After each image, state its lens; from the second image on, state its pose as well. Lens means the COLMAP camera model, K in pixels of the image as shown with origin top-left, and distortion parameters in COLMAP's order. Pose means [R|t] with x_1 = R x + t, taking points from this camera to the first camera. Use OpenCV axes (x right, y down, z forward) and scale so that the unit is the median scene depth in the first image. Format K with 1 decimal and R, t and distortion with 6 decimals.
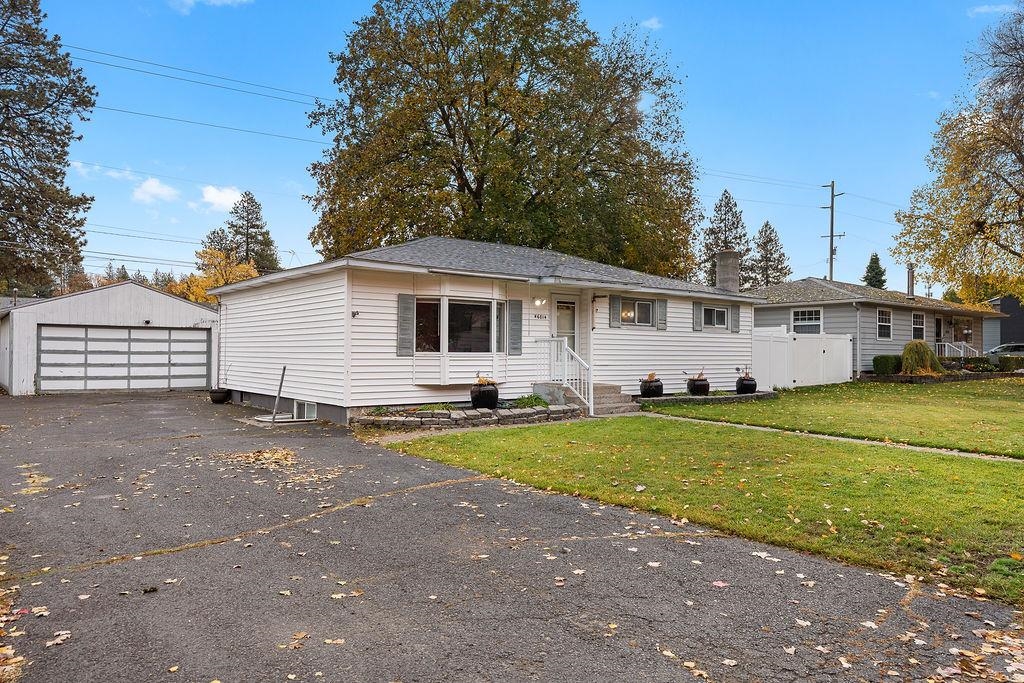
lens RADIAL K [[700.1, 0, 512.4], [0, 700.1, 343.5], [0, 0, 1]] dist [0.000988, -0.000473]
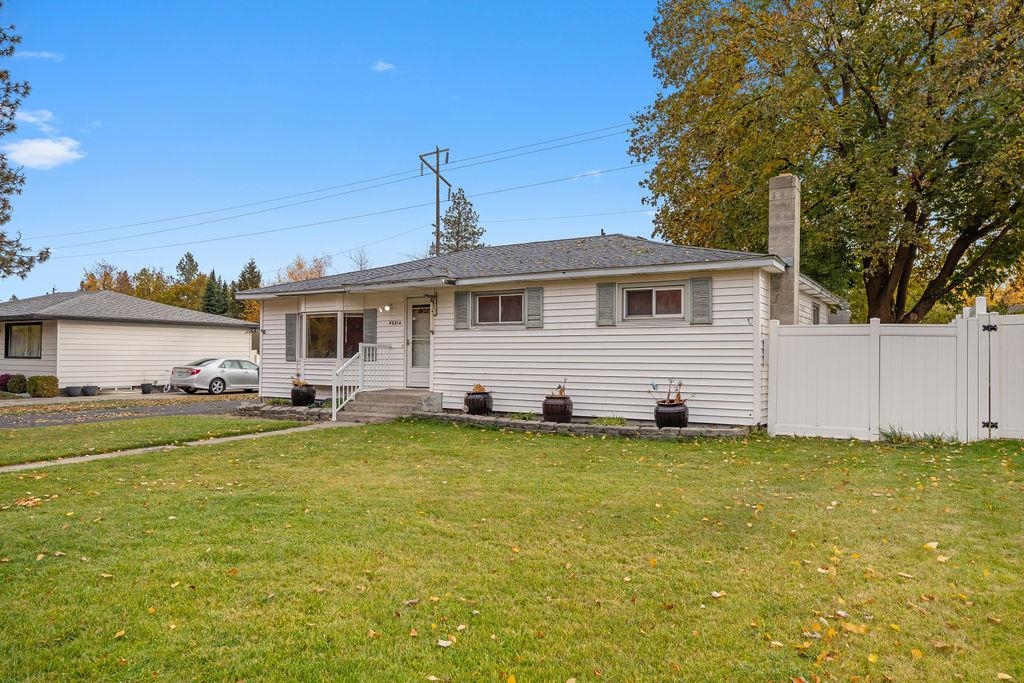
lens RADIAL K [[700.1, 0, 511.6], [0, 700.1, 345.9], [0, 0, 1]] dist [0.000988, -0.000473]
pose [[0.319868, -0.022357, -0.947198, 0.969525], [0.006852, 0.999750, -0.021284, 0.015965], [0.947437, 0.000318, 0.319942, 0.780016]]
